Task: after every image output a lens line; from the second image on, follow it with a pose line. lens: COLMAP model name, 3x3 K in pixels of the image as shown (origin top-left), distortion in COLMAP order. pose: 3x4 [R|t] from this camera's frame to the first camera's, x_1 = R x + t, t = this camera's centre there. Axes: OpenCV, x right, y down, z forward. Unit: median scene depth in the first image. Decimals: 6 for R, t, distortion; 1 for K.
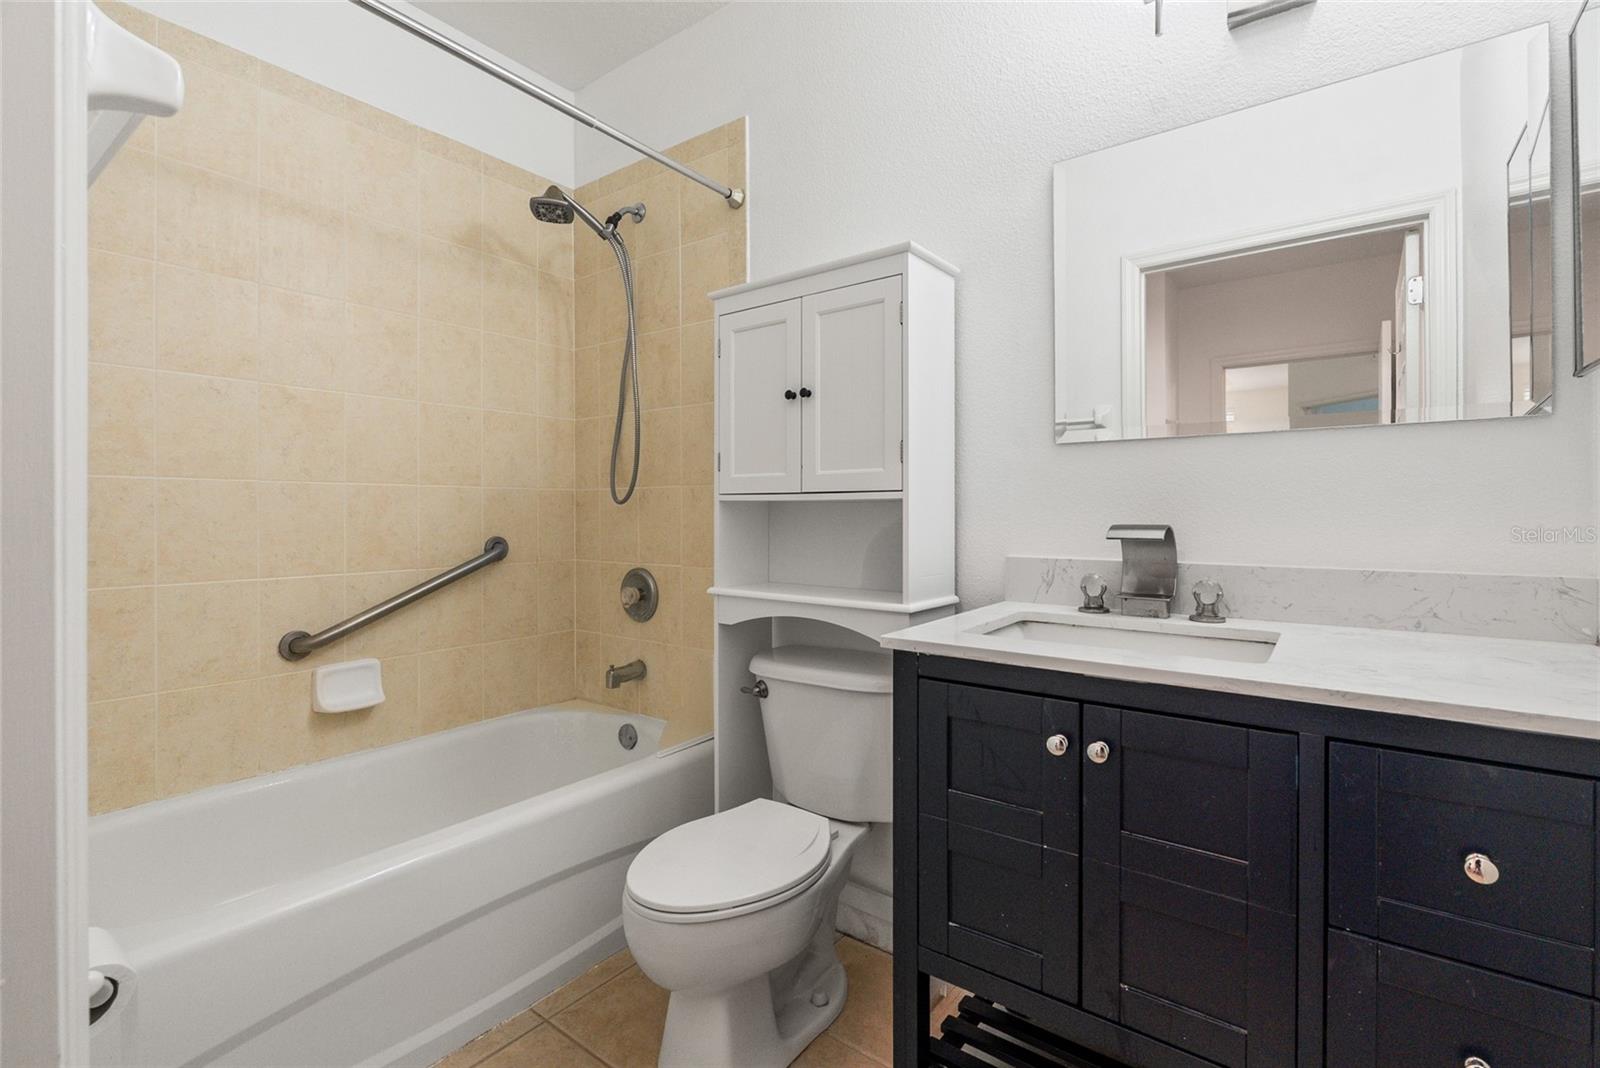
lens RADIAL K [[720.0, 0, 798.0], [0, 720.0, 529.5], [0, 0, 1]] dist [-0.008443, 0.001284]
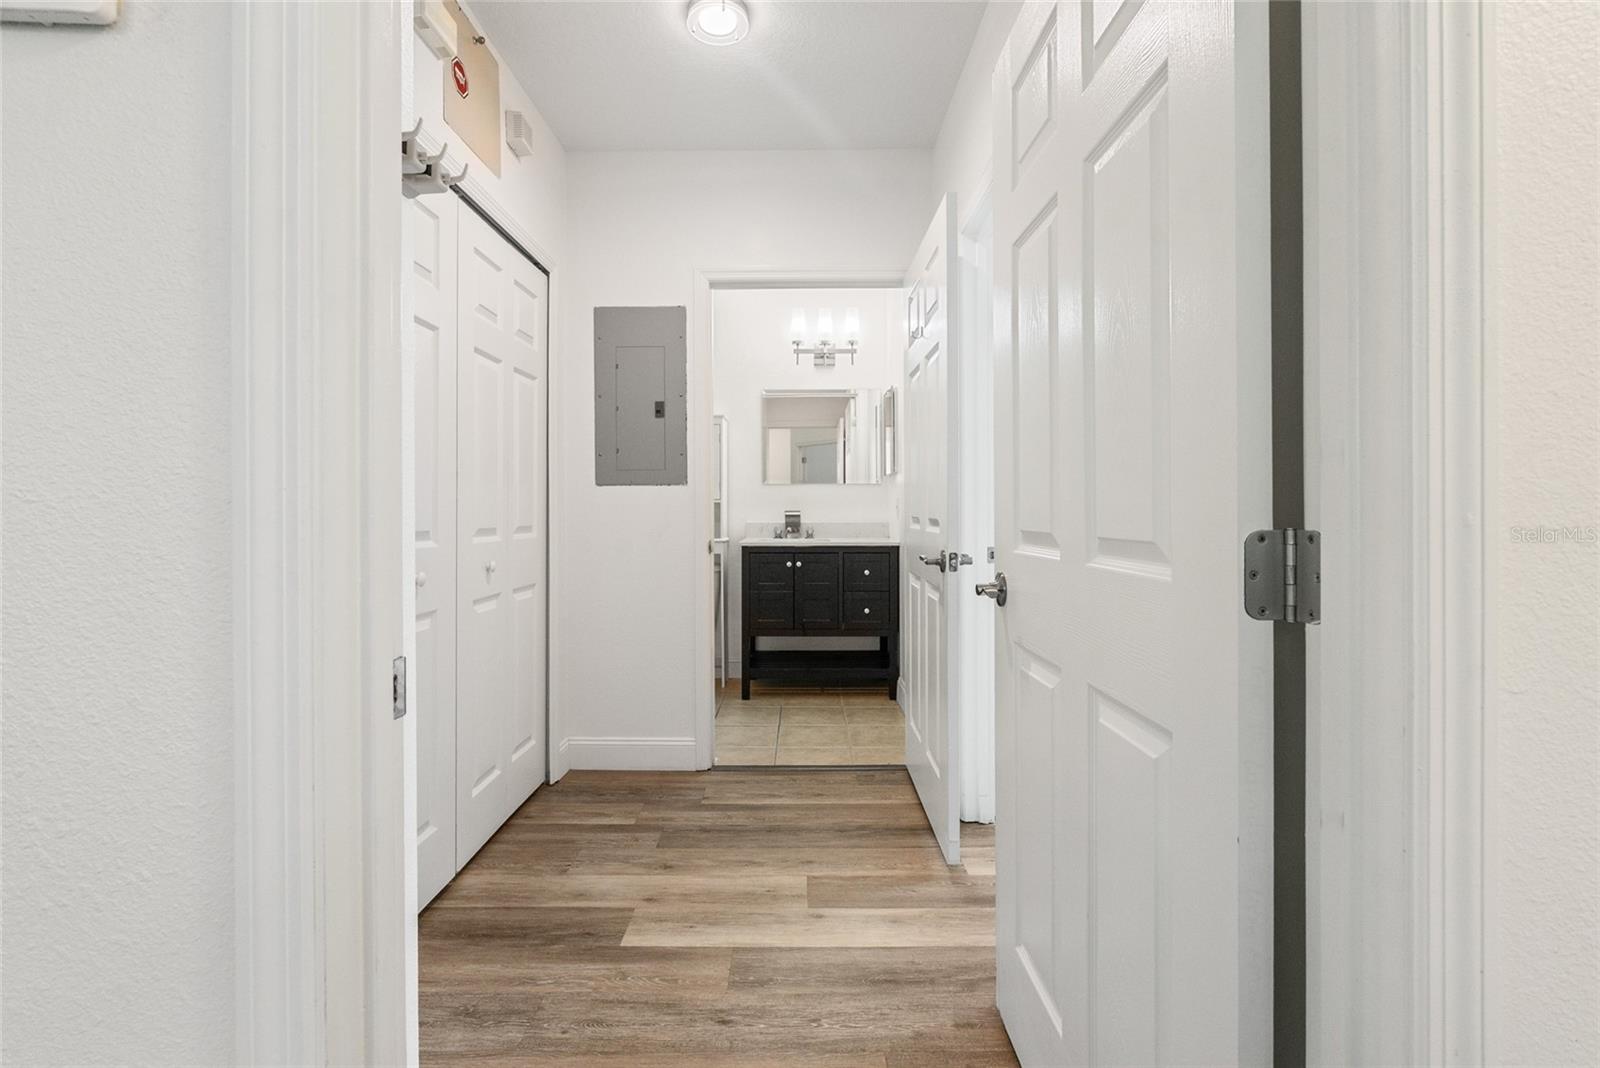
lens RADIAL K [[720.0, 0, 798.0], [0, 720.0, 529.5], [0, 0, 1]] dist [-0.008443, 0.001284]
pose [[0.801980, -0.006737, 0.597313, -1.352686], [0.007351, 0.999972, 0.001408, 0.067090], [-0.597306, 0.003262, 0.802007, -1.526278]]
